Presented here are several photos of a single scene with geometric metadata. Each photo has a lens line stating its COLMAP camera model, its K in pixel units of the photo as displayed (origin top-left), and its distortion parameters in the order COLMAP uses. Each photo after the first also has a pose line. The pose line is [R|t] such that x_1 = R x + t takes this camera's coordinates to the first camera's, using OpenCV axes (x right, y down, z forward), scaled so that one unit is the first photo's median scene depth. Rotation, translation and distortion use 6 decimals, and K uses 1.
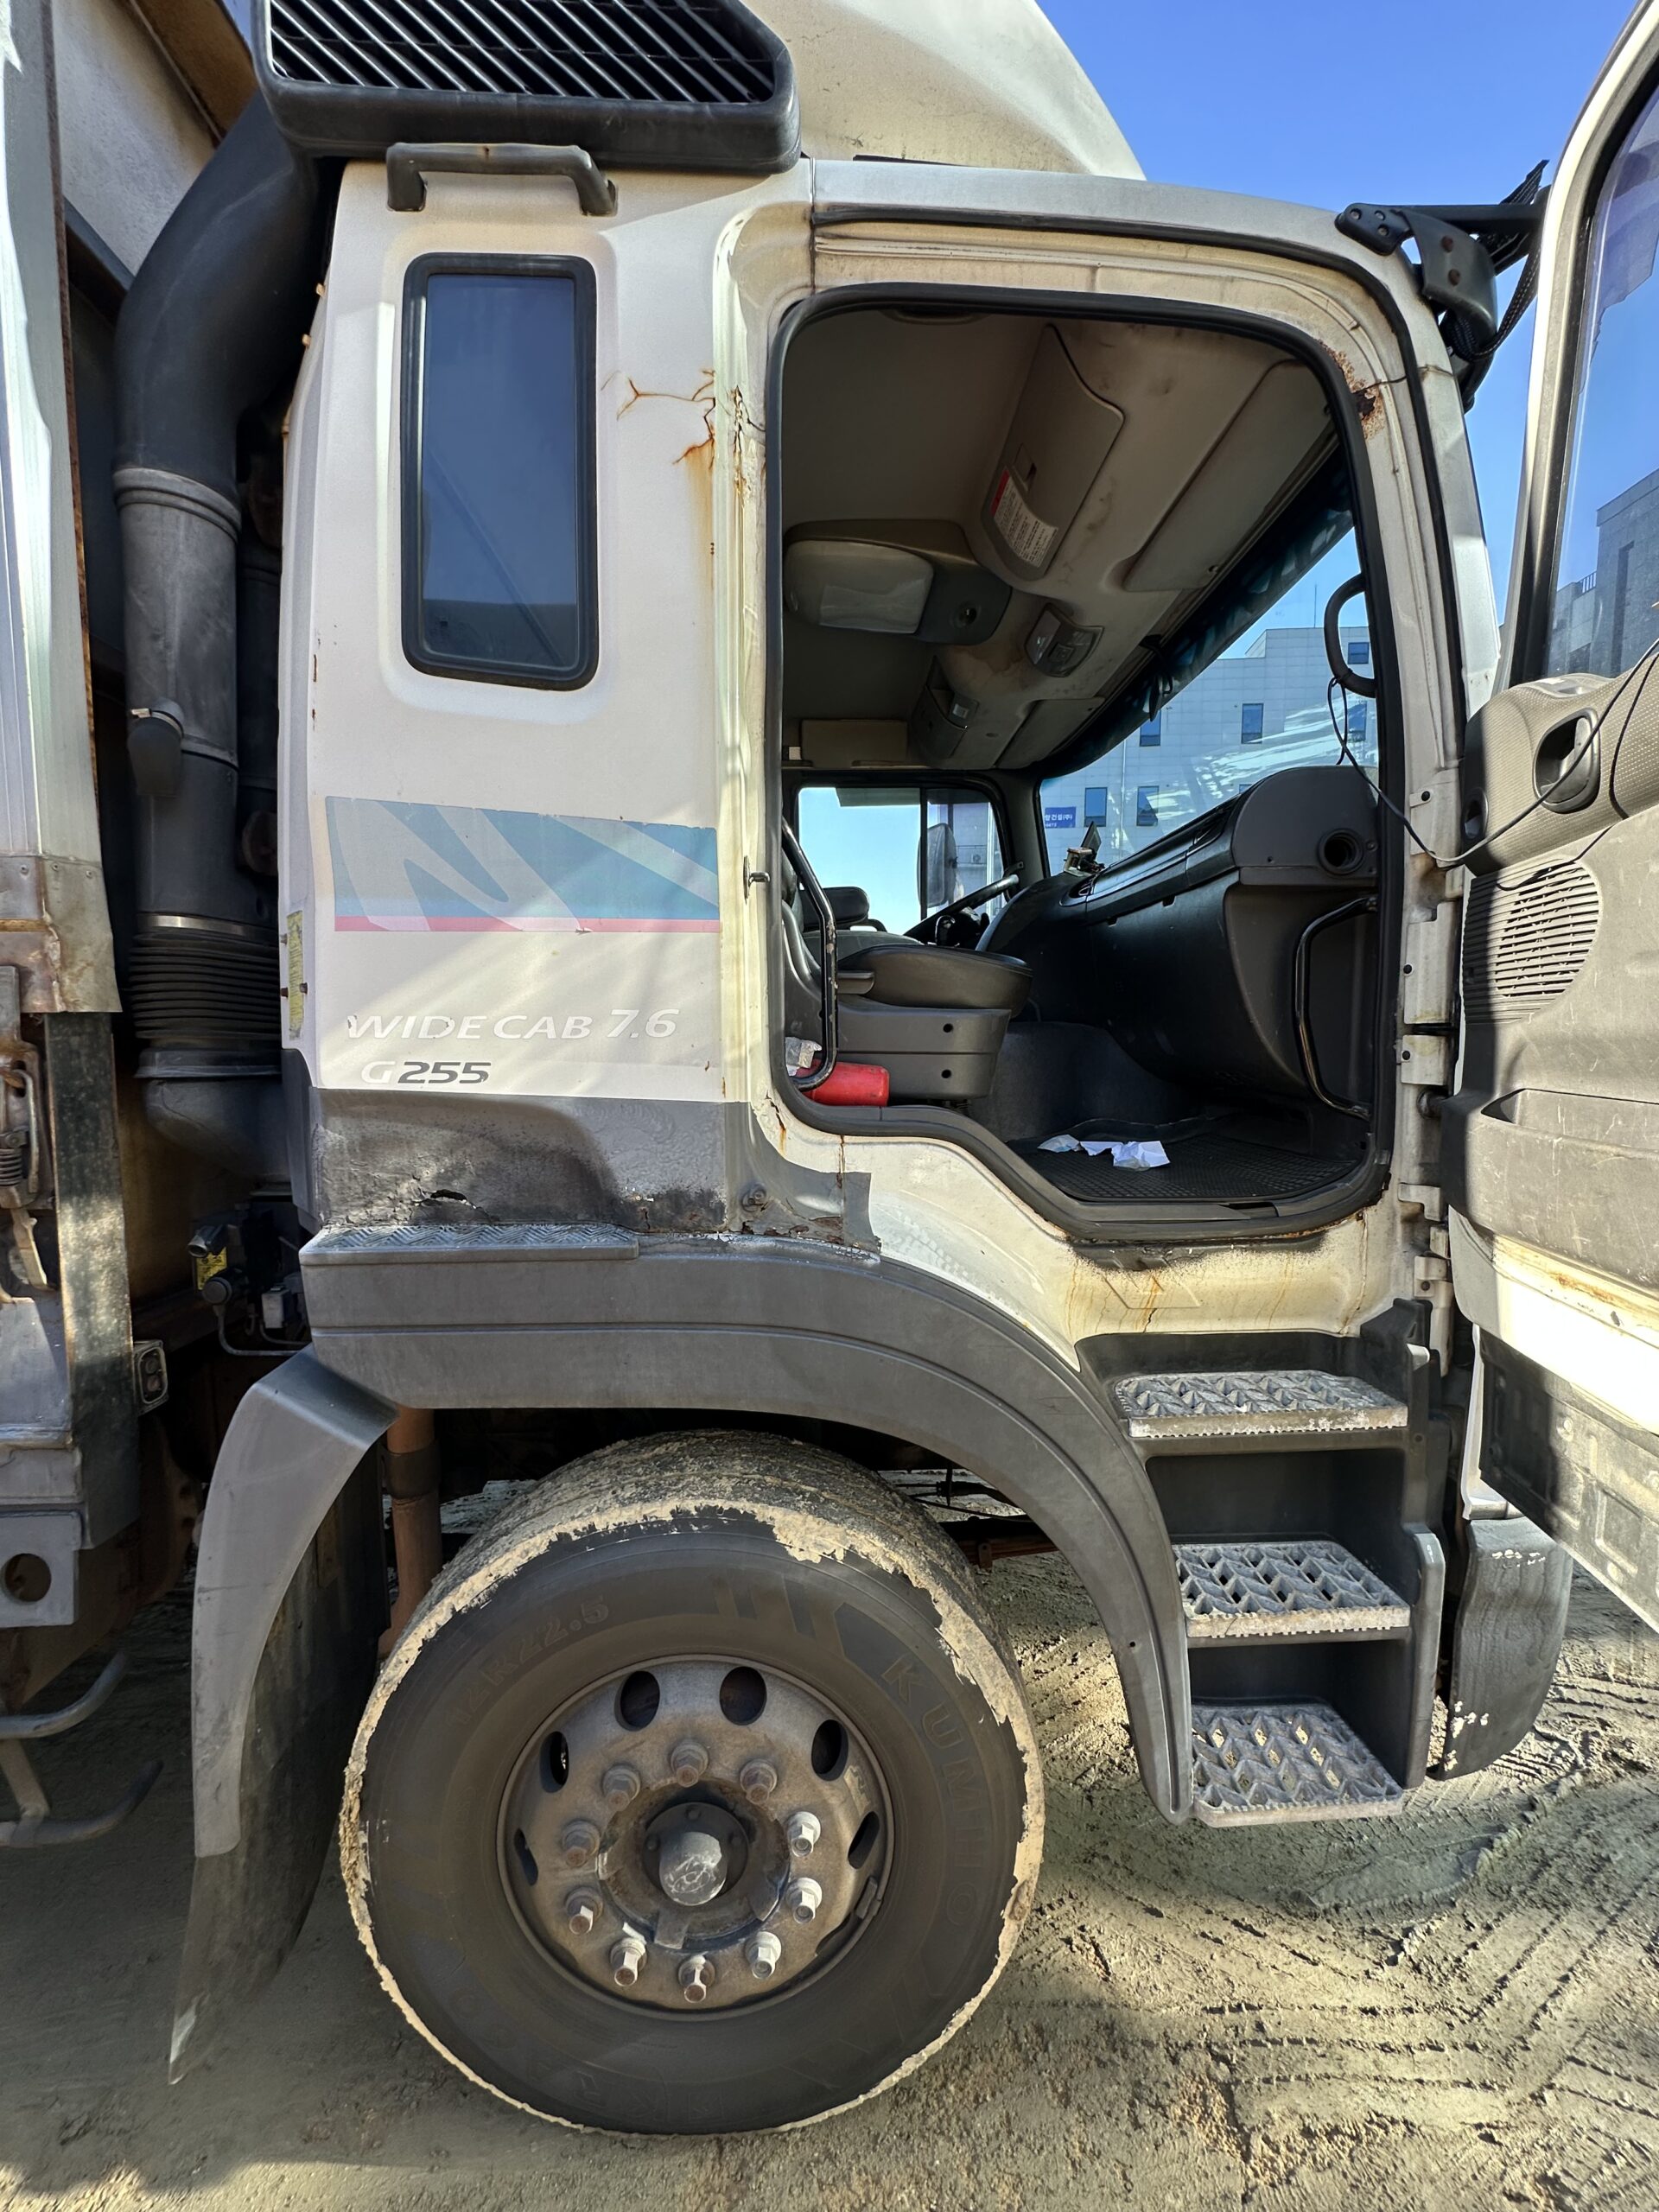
lens RADIAL K [[879.4, 0, 822.6], [0, 879.4, 1098.1], [0, 0, 1]] dist [-0.006411, 0.001439]
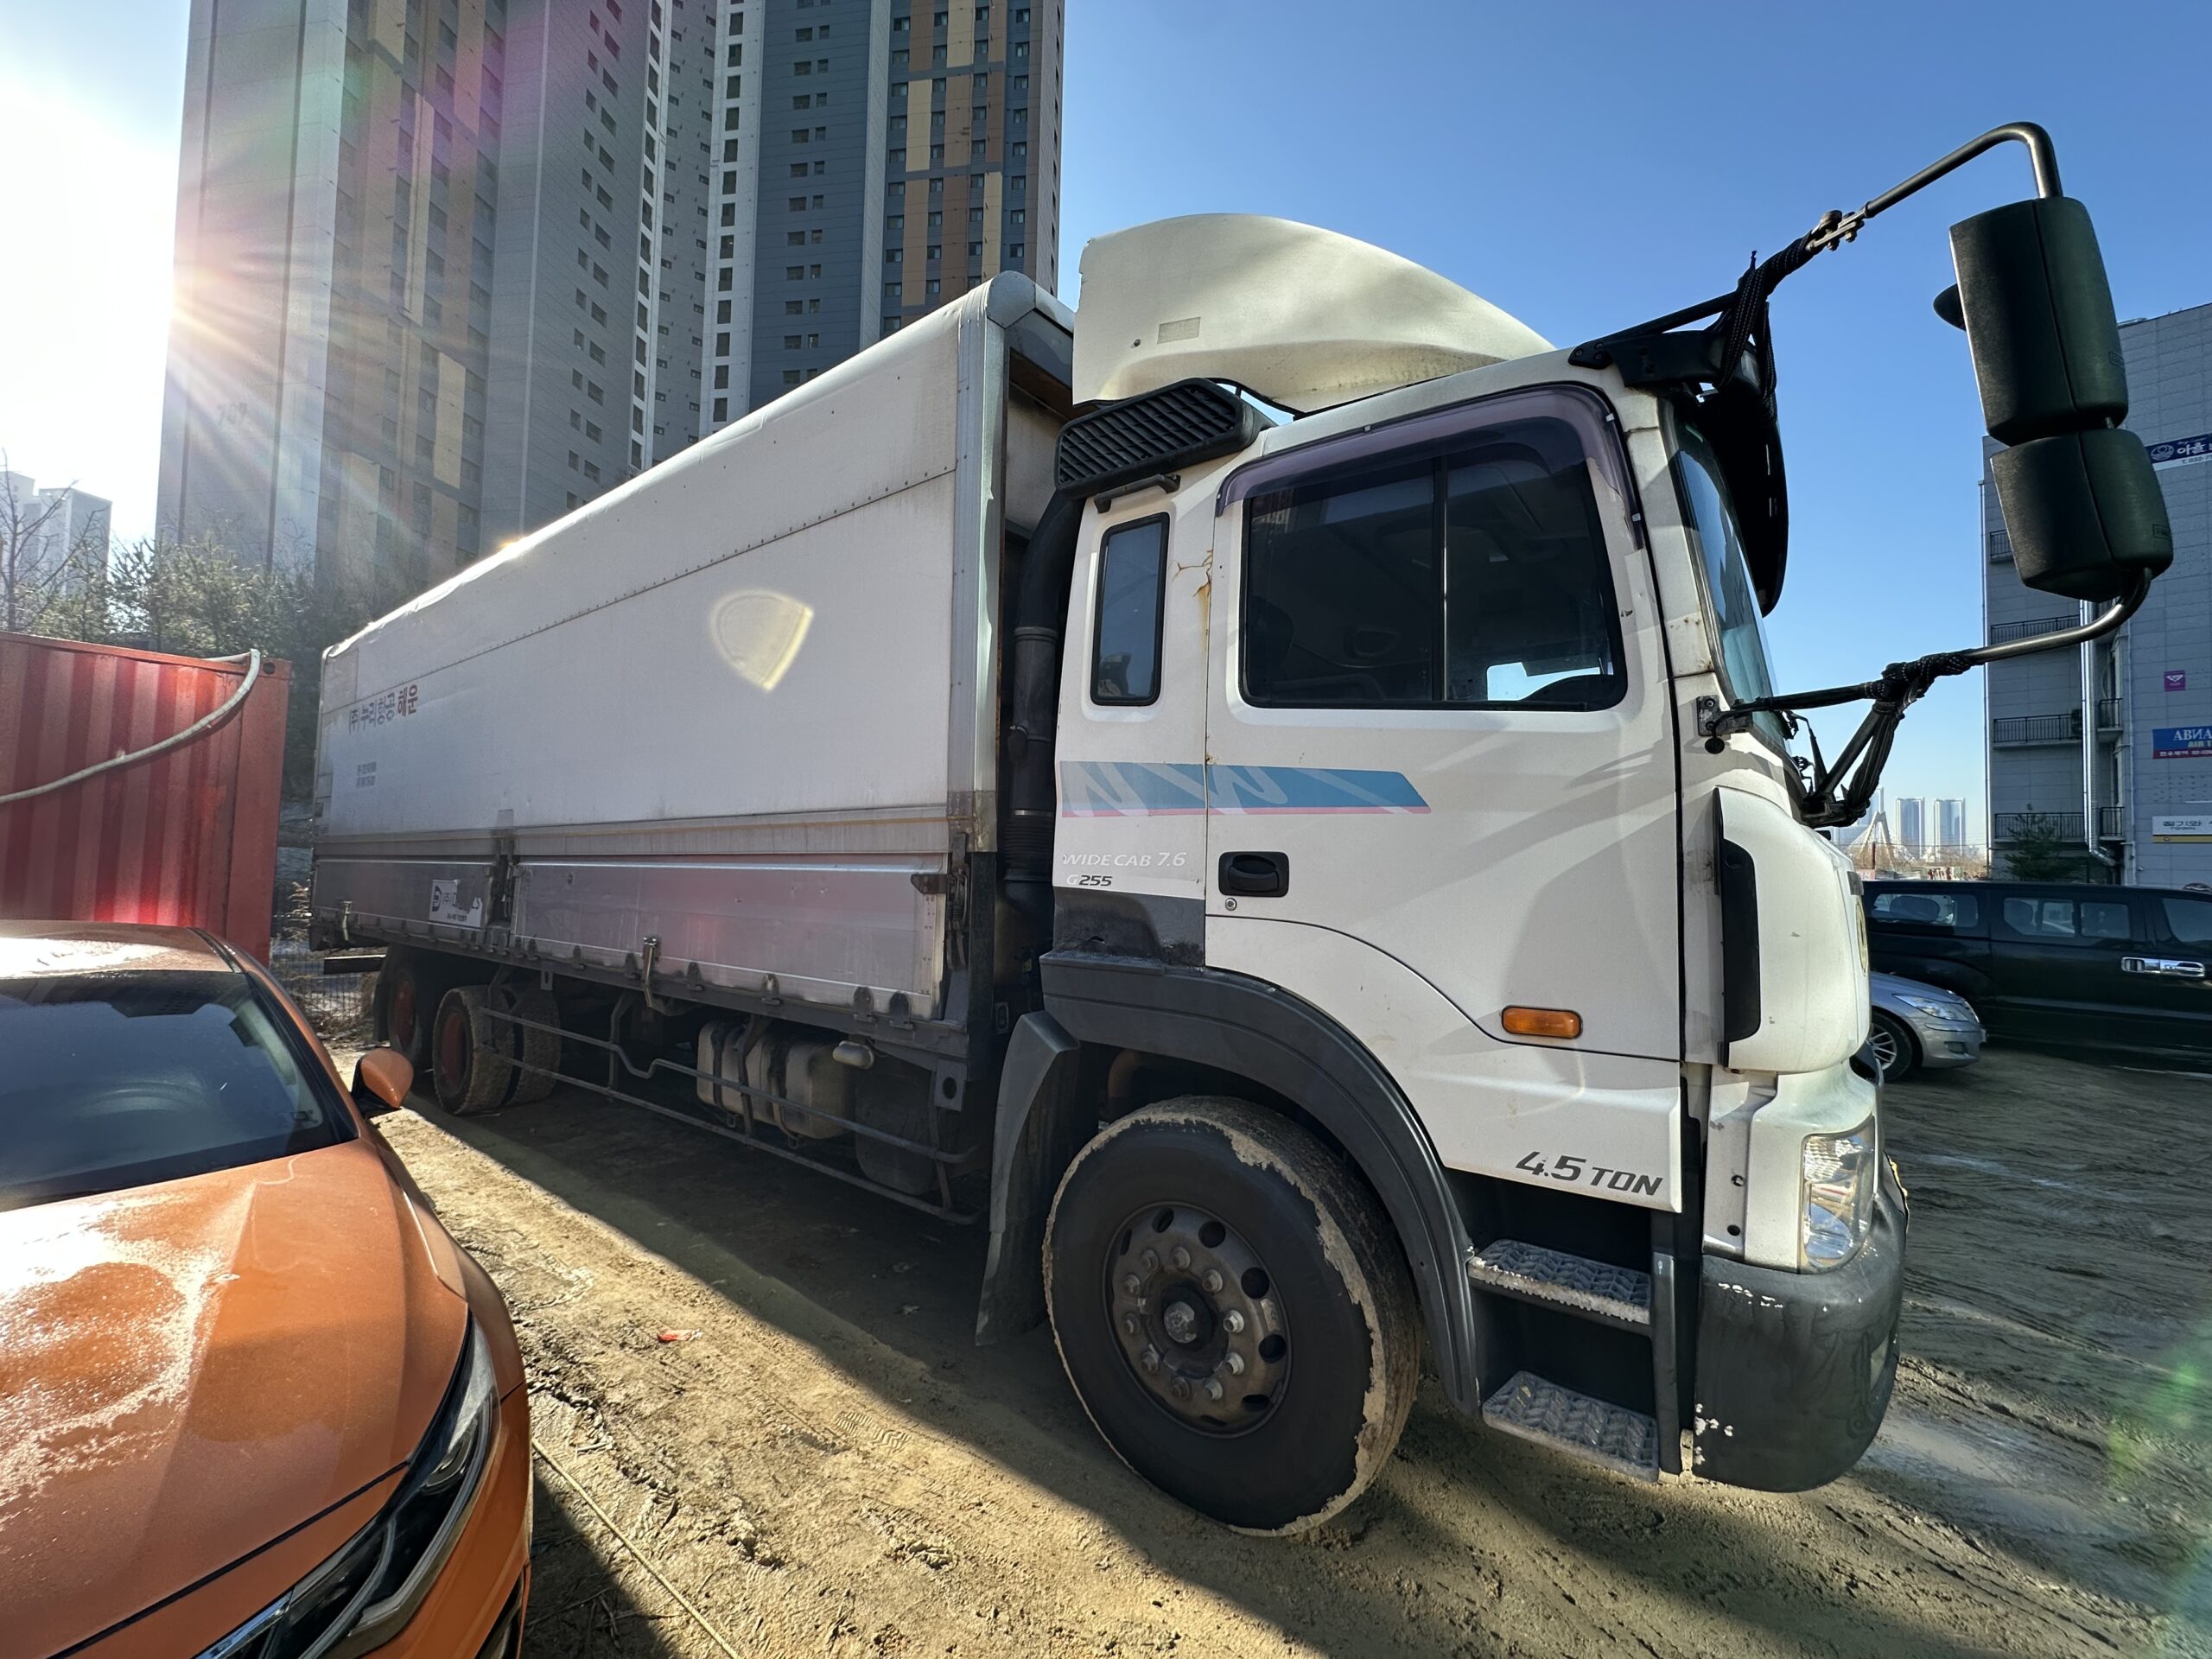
lens RADIAL K [[879.4, 0, 1106.9], [0, 879.4, 826.9], [0, 0, 1]] dist [-0.006411, 0.001439]
pose [[0.771994, -0.012133, -0.635514, 0.901625], [-0.068420, 0.992422, -0.102061, 0.054895], [0.631936, 0.122273, 0.765314, -0.615901]]
